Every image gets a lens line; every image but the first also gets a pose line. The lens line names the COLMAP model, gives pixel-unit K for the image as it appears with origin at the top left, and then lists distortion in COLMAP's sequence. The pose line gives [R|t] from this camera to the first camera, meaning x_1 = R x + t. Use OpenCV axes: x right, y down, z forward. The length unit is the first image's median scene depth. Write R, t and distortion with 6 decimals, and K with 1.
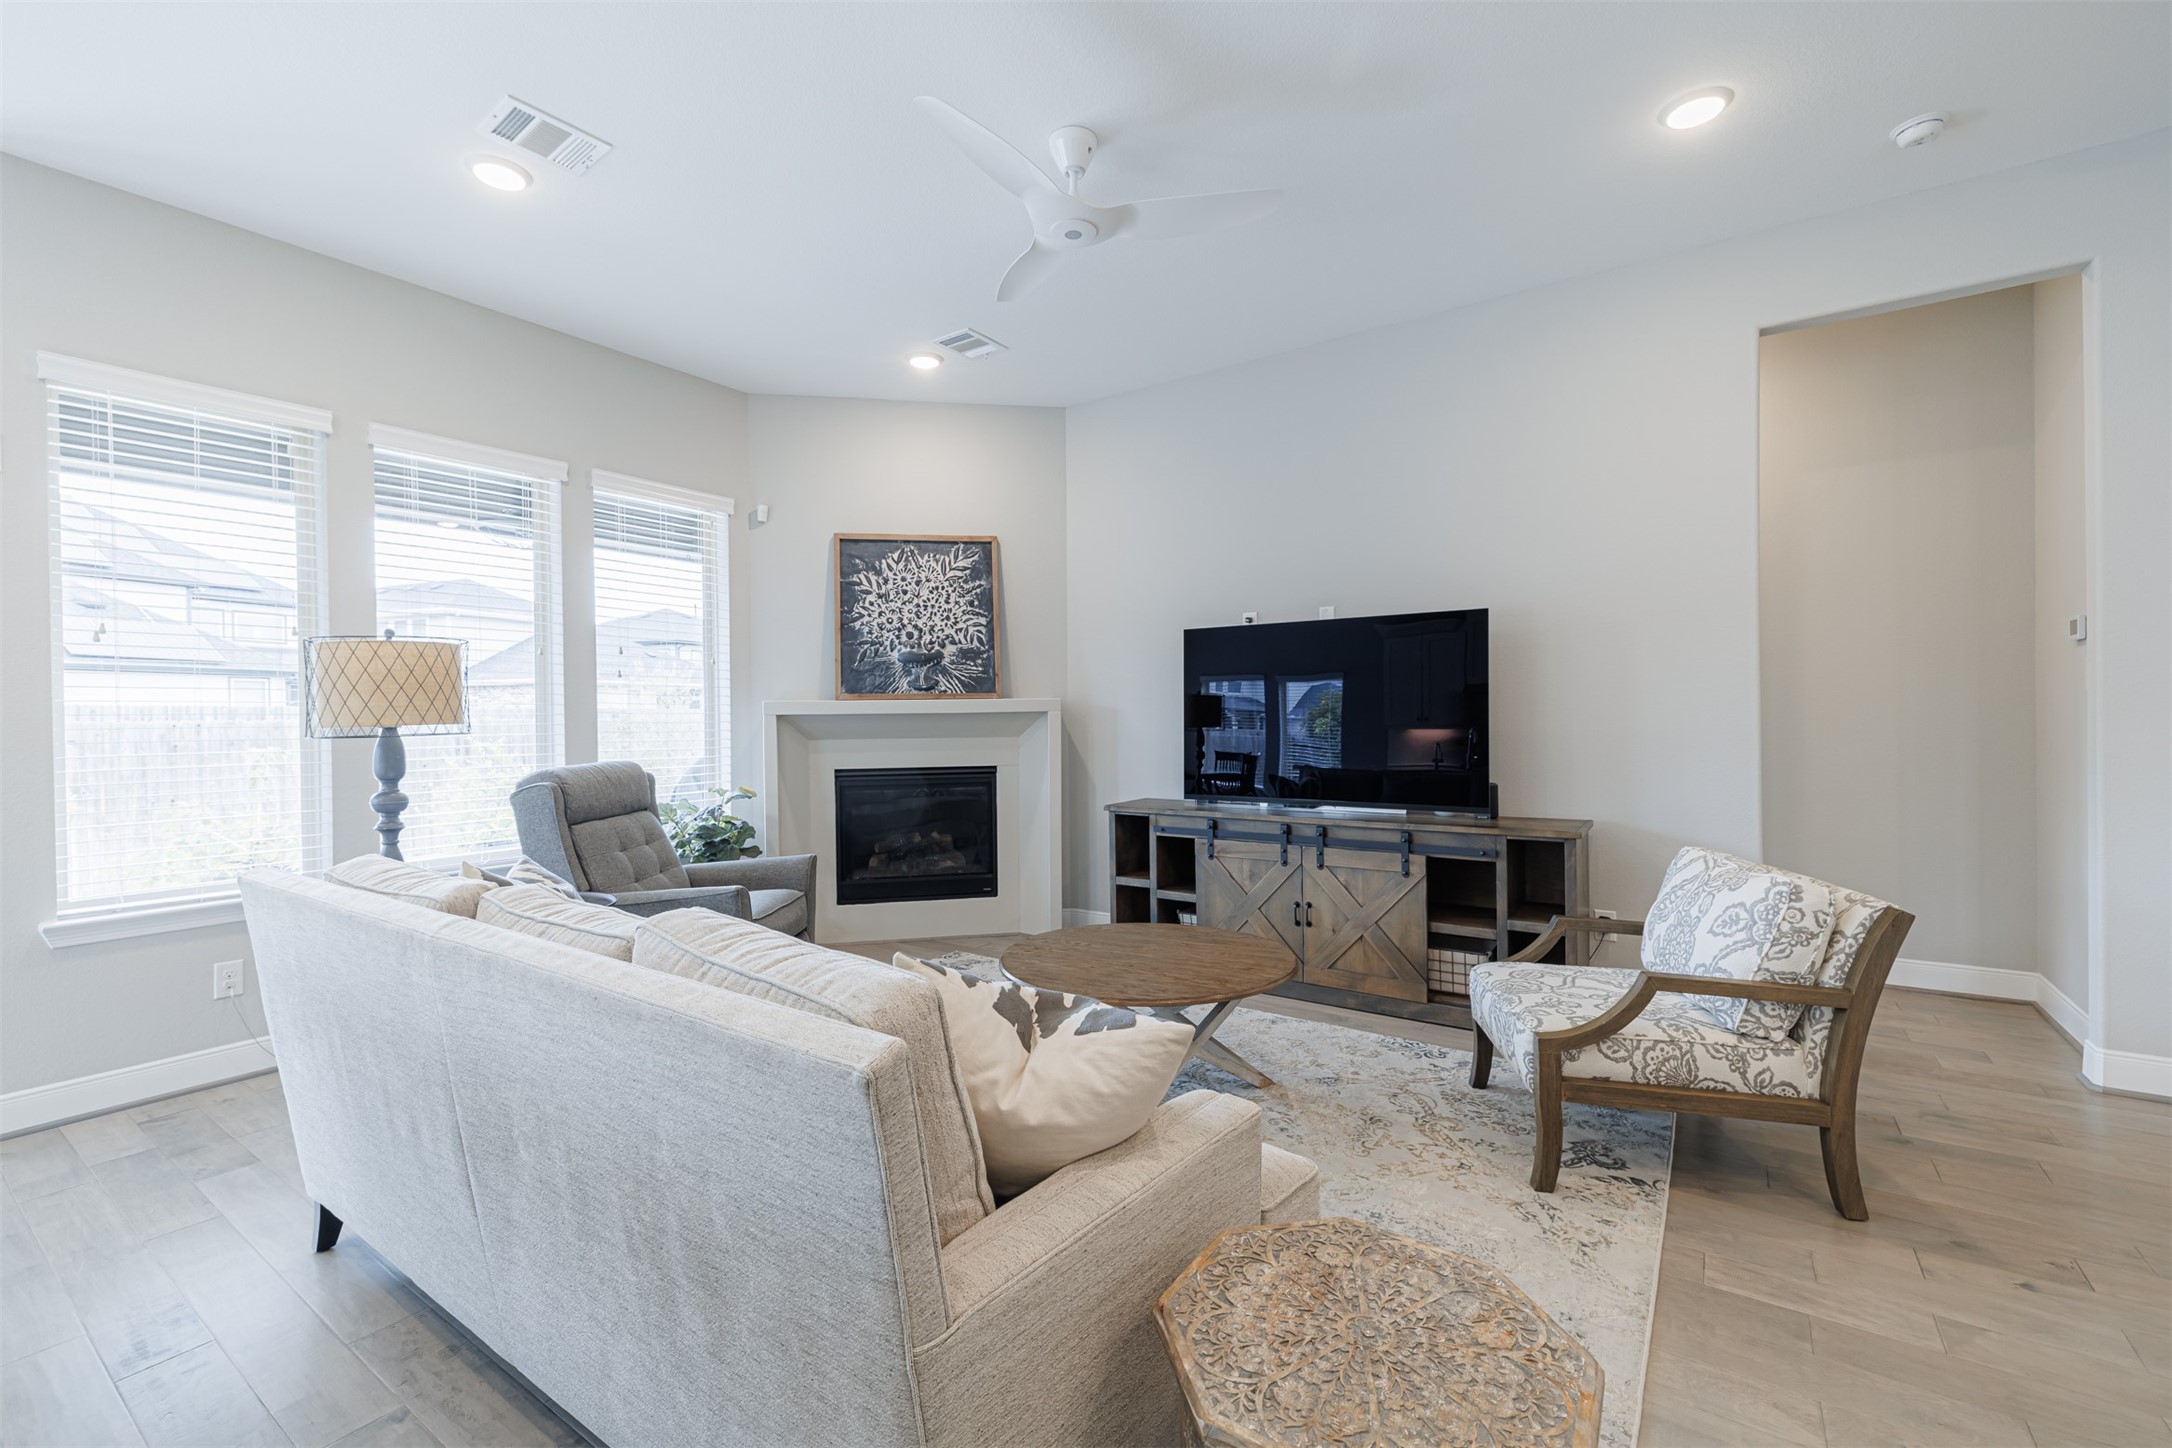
lens RADIAL K [[905.5, 0, 1084.6], [0, 905.5, 720.0], [0, 0, 1]] dist [0.016483, -0.006561]
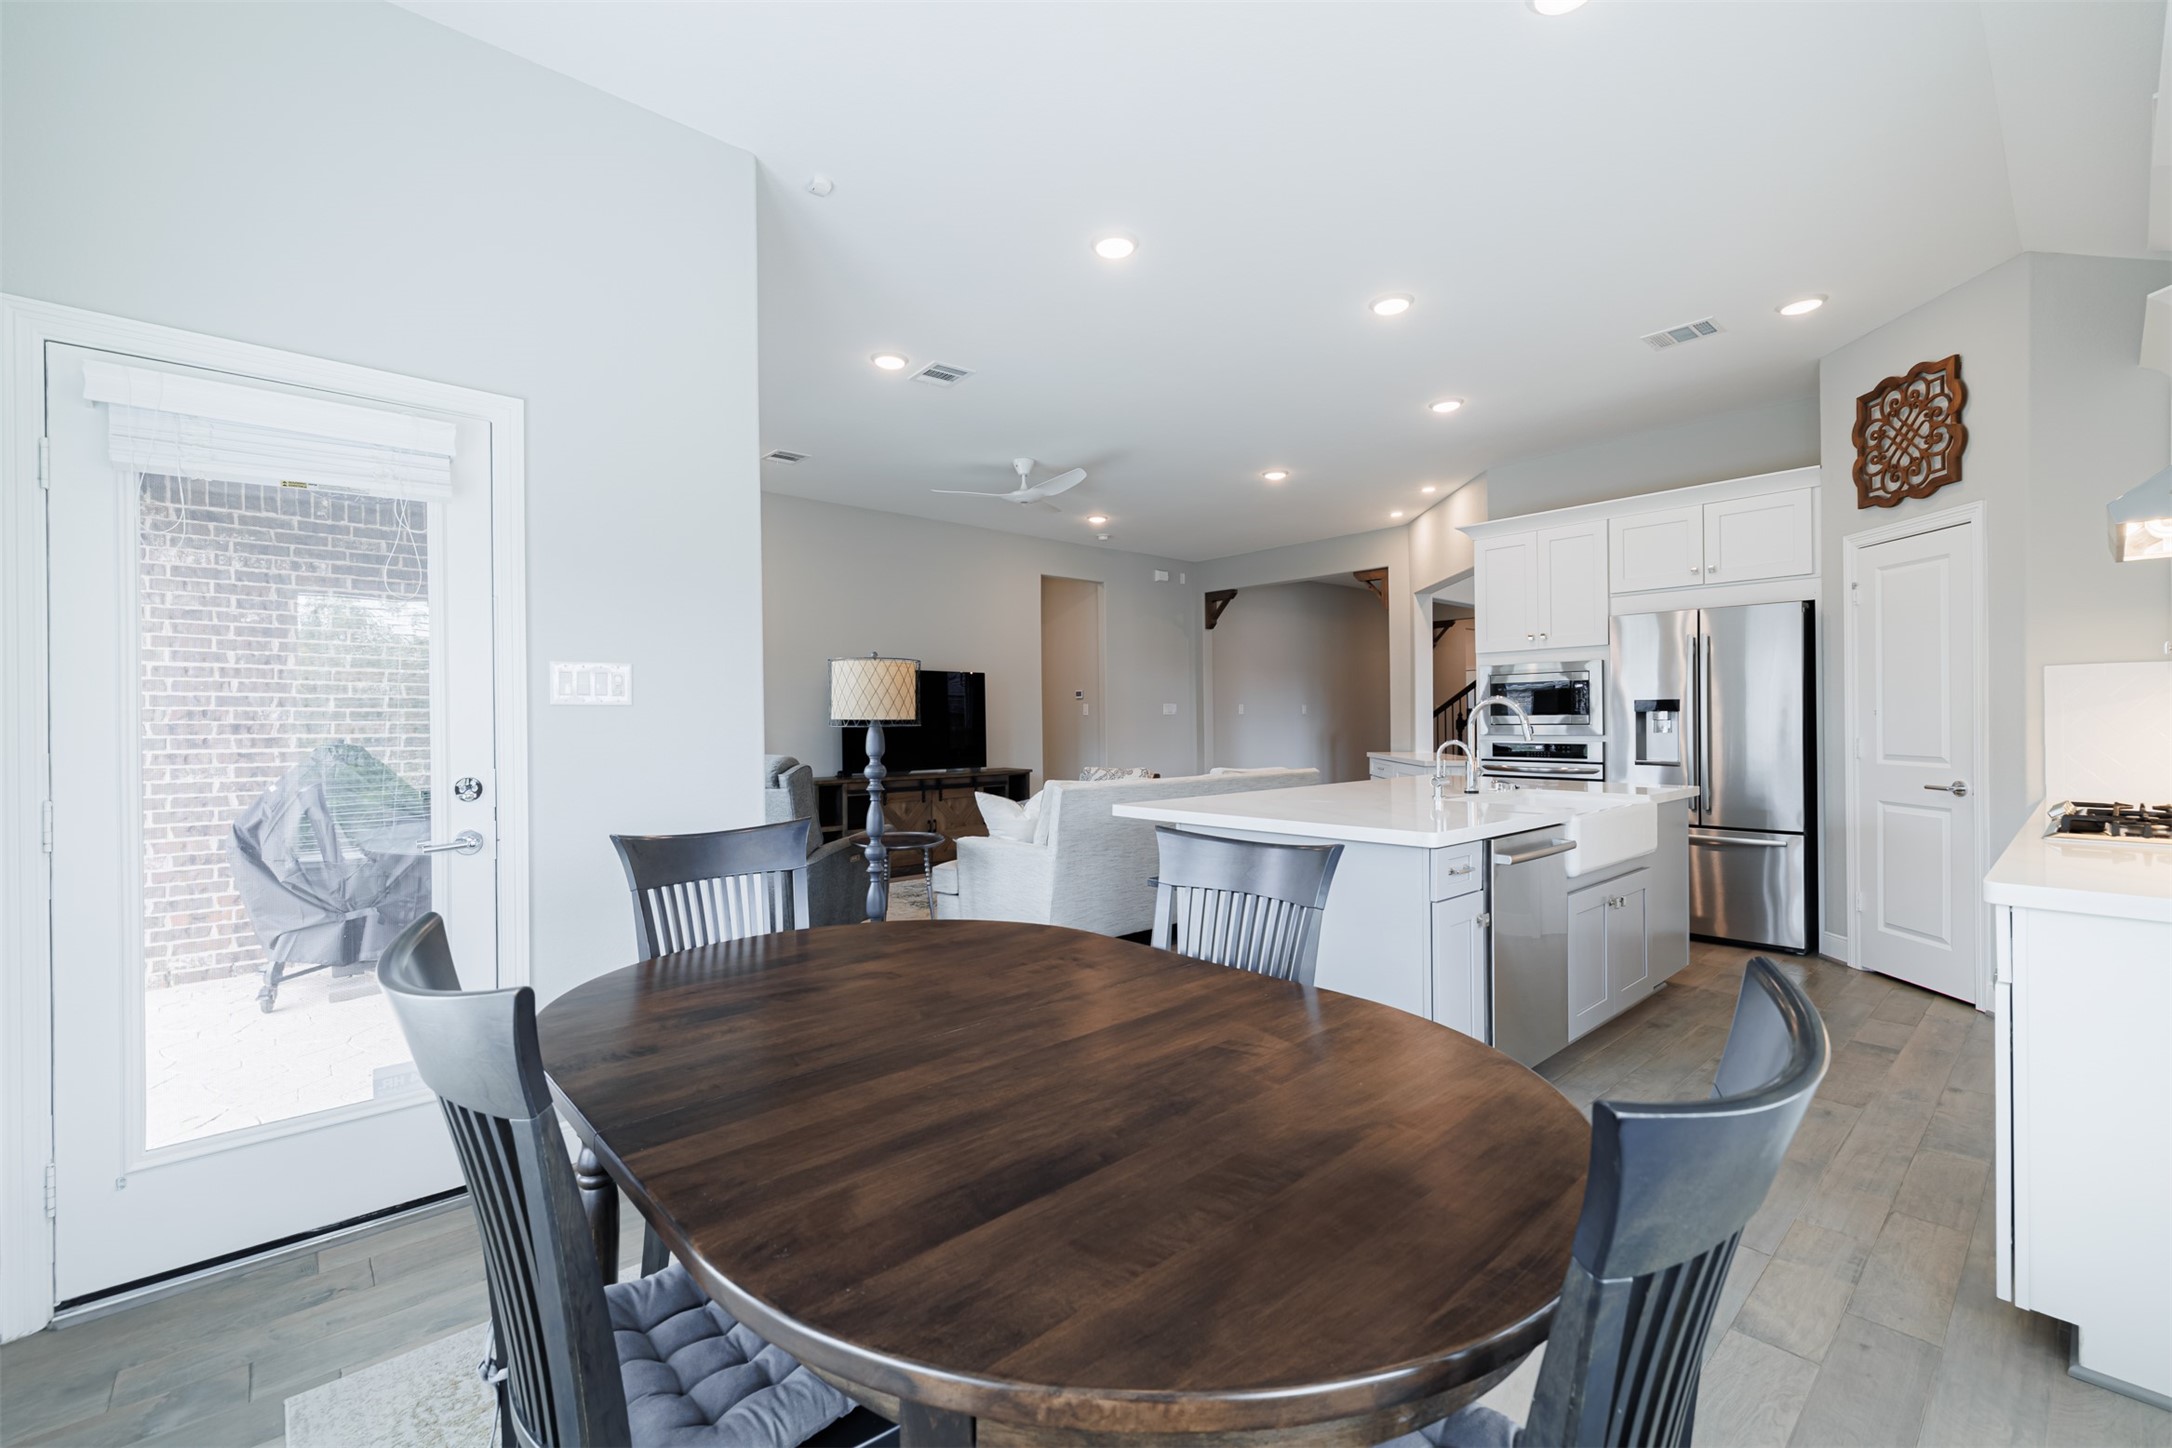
lens RADIAL K [[905.5, 0, 1084.6], [0, 905.5, 720.0], [0, 0, 1]] dist [0.016483, -0.006561]
pose [[0.231758, 0.011494, 0.972706, -1.211953], [0.010947, 0.999836, -0.014423, 0.019957], [-0.972712, 0.013991, 0.231594, 0.201811]]
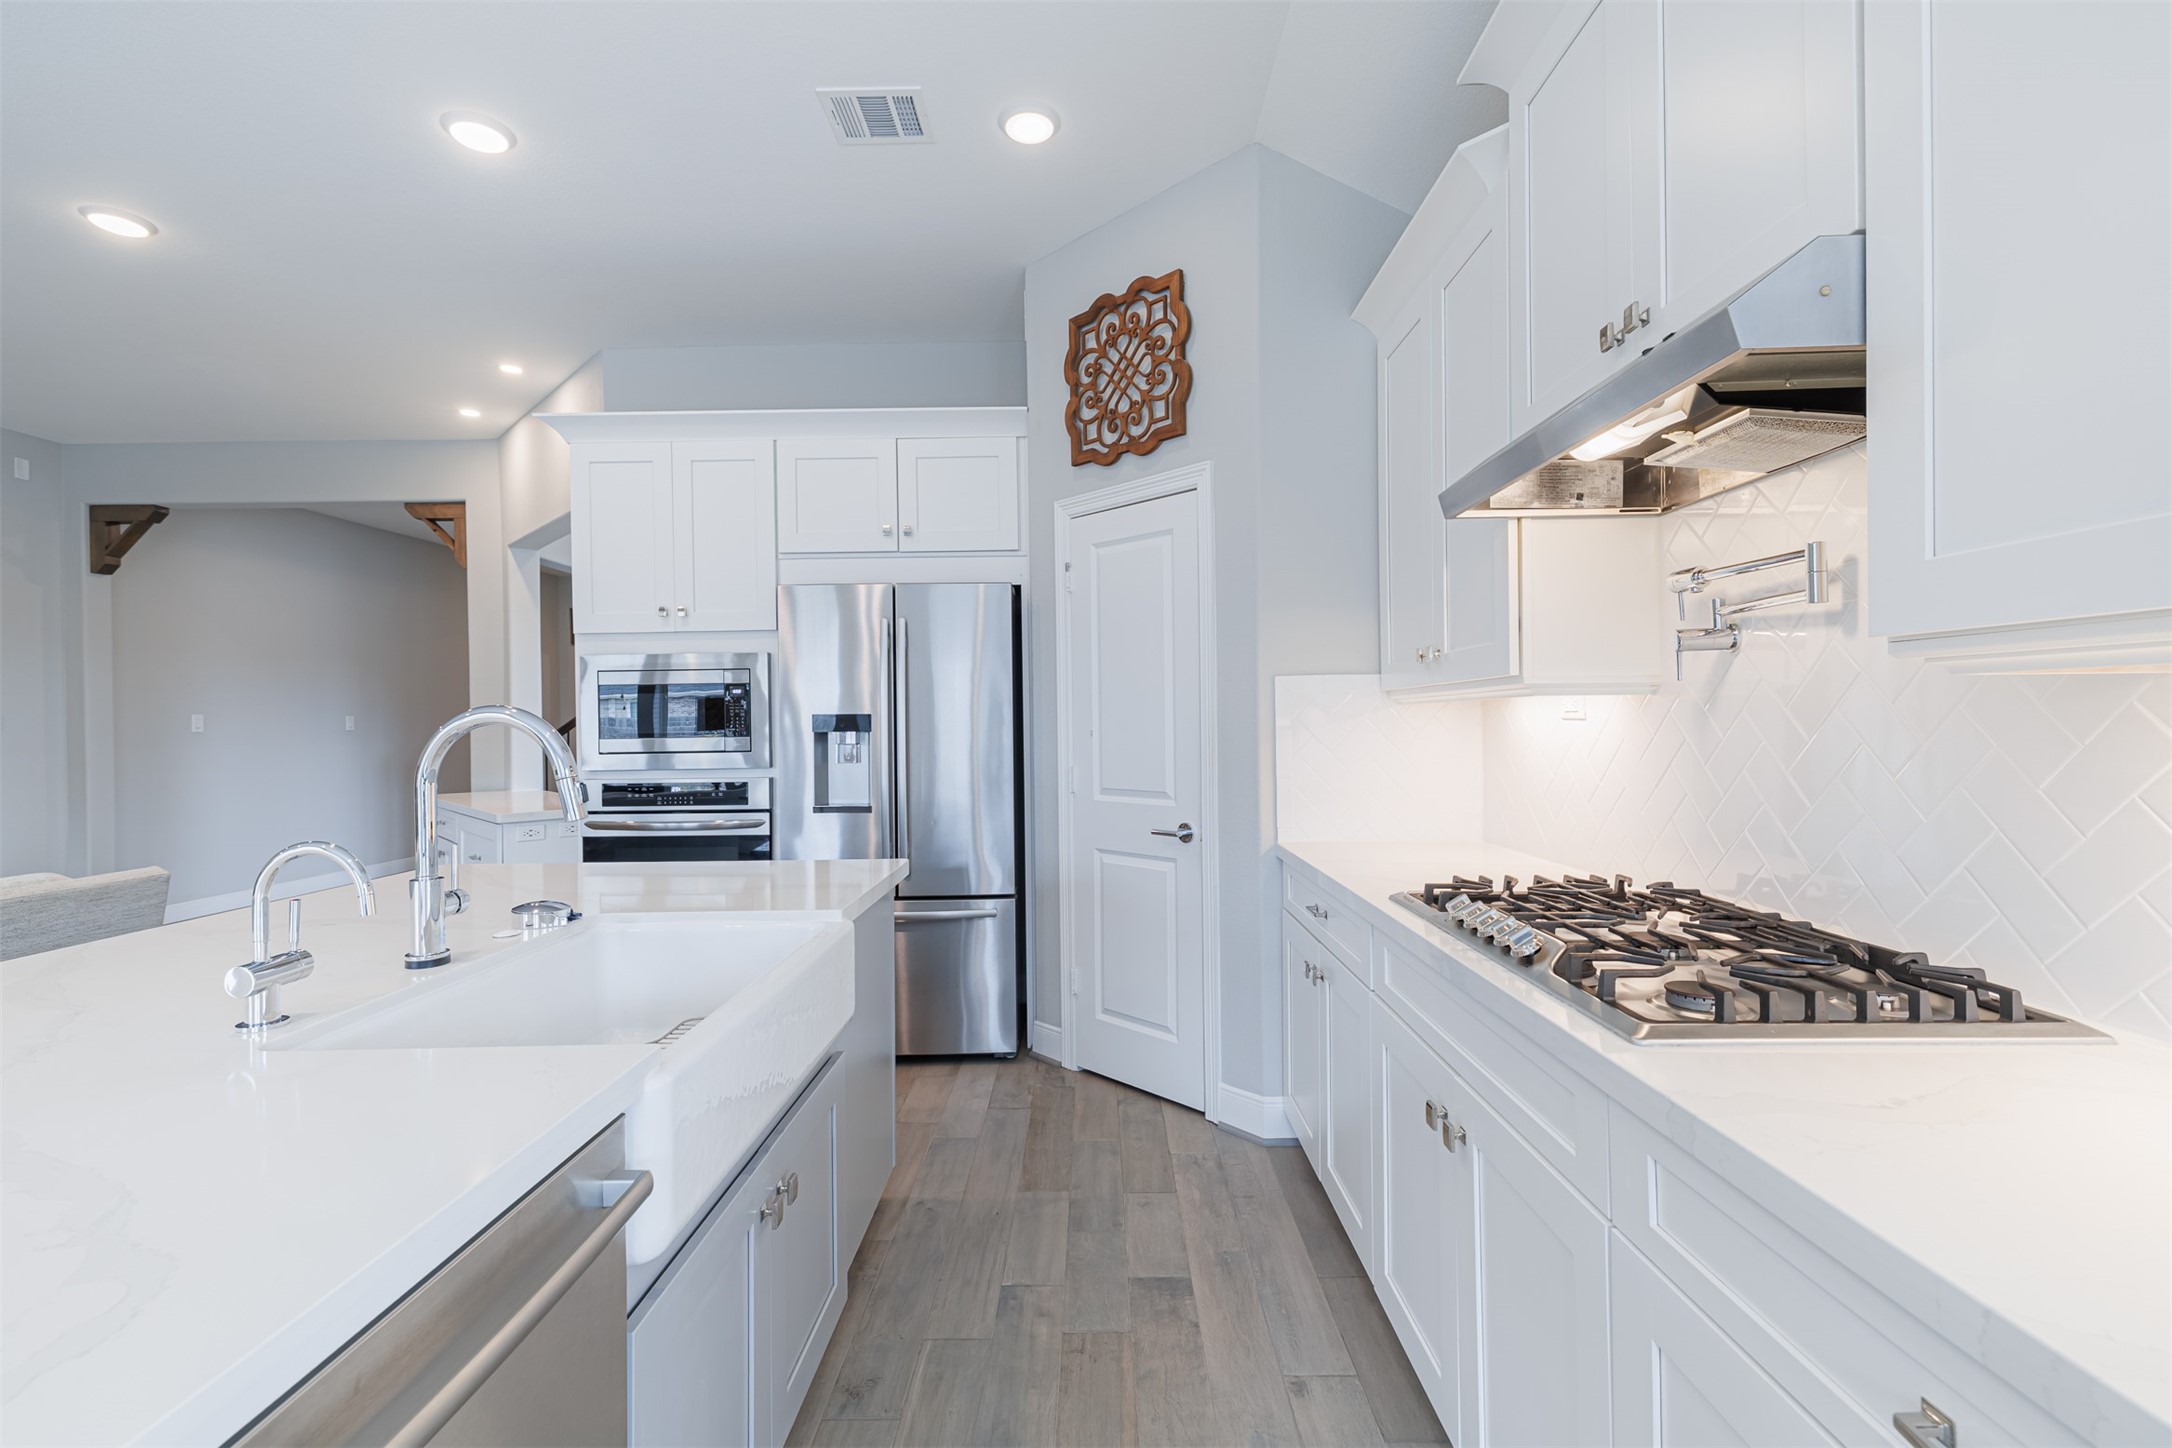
lens RADIAL K [[924.4, 0, 1086.5], [0, 924.4, 719.8], [0, 0, 1]] dist [0.019742, 0.000073]
pose [[-0.563565, 0.023766, 0.825730, -0.745342], [0.024337, 0.999630, -0.012162, 0.006772], [-0.825713, 0.013242, -0.563935, 0.053532]]
